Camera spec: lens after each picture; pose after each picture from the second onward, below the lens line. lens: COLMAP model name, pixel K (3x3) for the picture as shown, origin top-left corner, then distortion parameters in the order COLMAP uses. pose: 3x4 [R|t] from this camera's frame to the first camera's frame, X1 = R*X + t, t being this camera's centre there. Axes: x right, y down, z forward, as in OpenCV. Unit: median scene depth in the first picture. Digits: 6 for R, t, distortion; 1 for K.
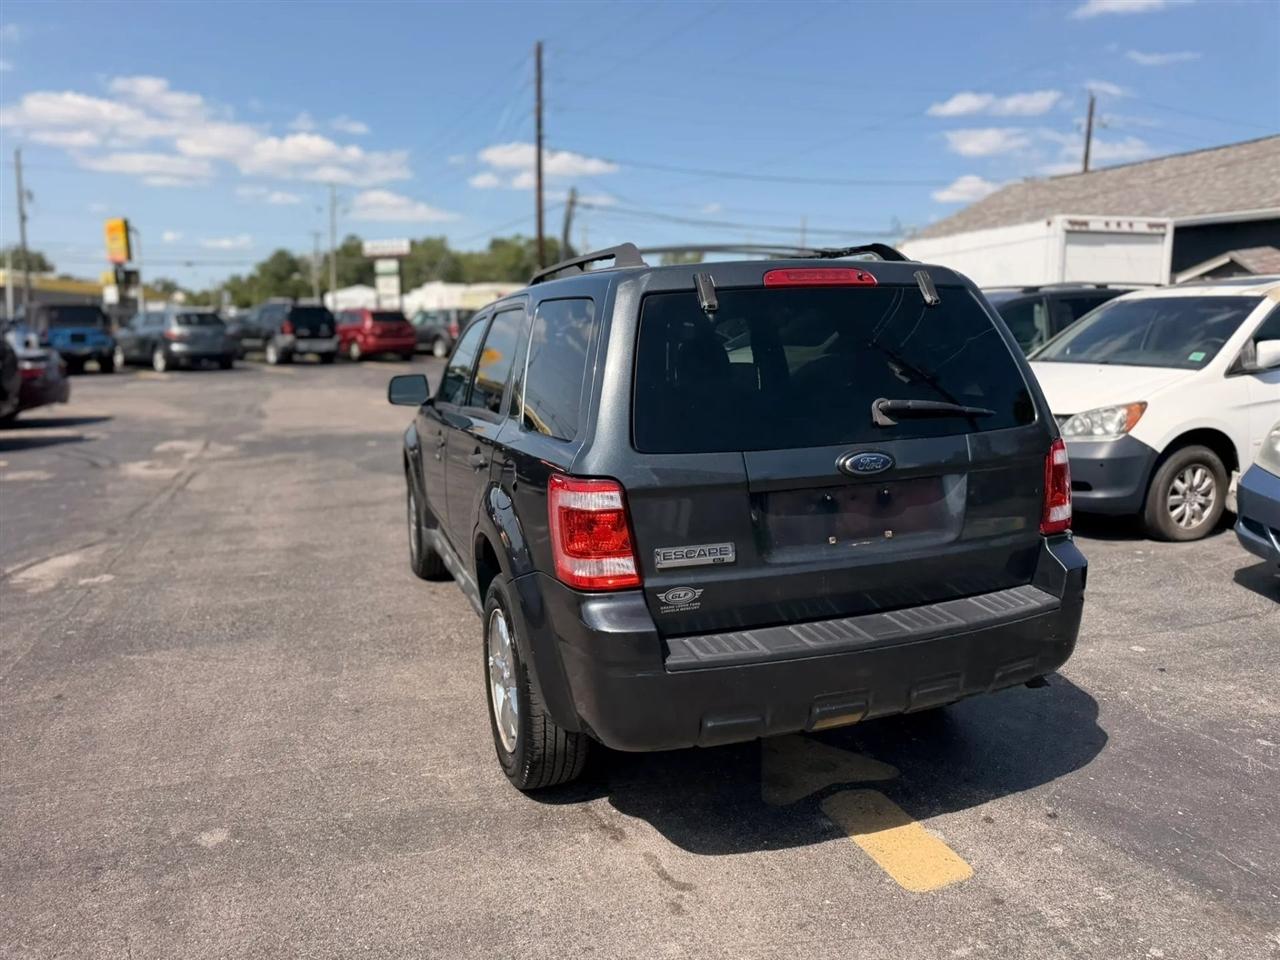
lens RADIAL K [[904.1, 0, 648.1], [0, 904.1, 479.4], [0, 0, 1]] dist [0.022104, -0.028974]
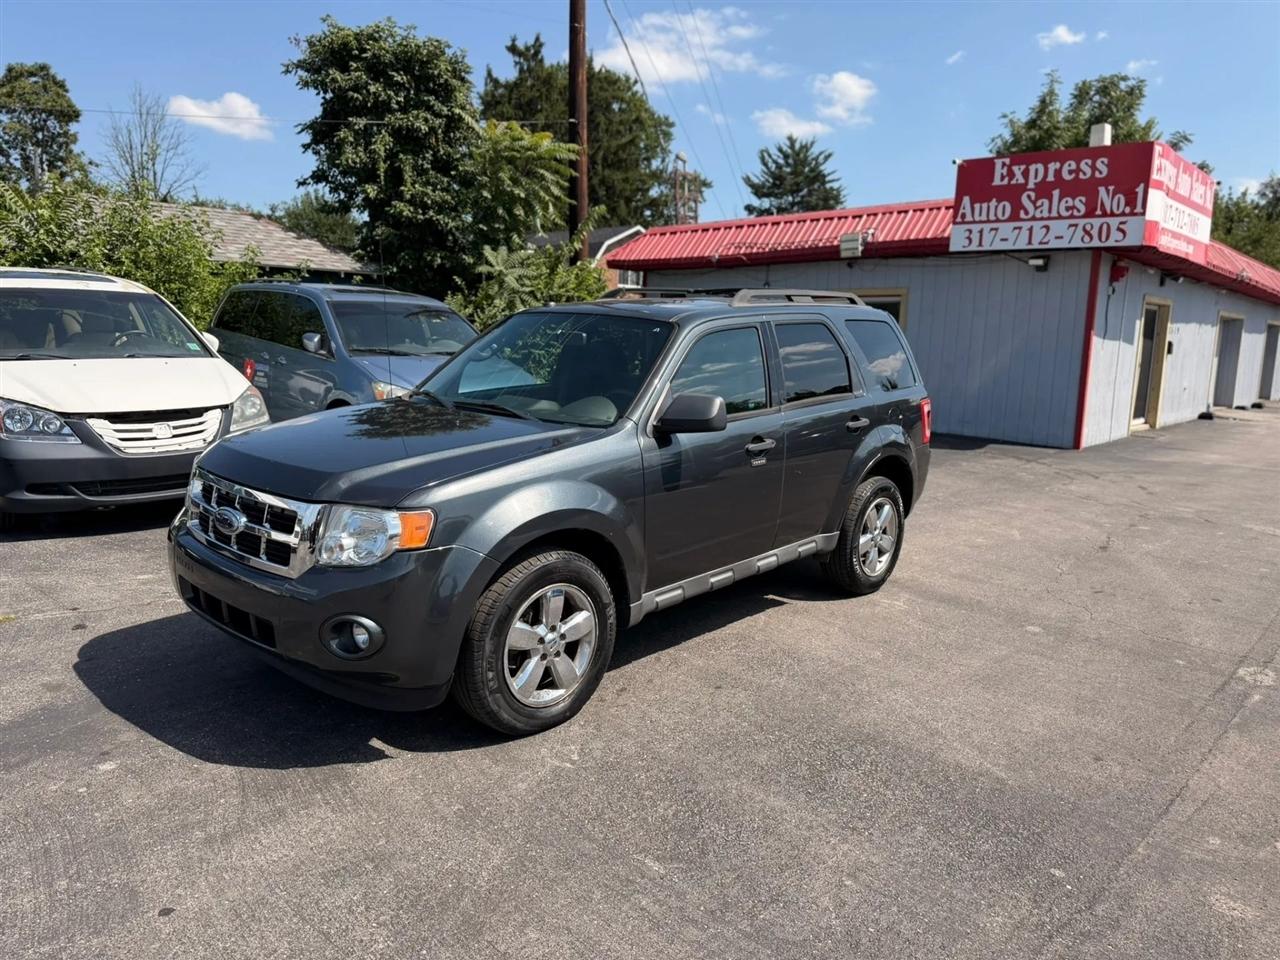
lens RADIAL K [[904.1, 0, 641.6], [0, 904.1, 488.9], [0, 0, 1]] dist [0.022104, -0.028974]
pose [[-0.465235, -0.165970, 0.869488, -1.267446], [0.128670, 0.959153, 0.251932, -0.322061], [-0.875785, 0.229085, -0.424877, 1.849712]]
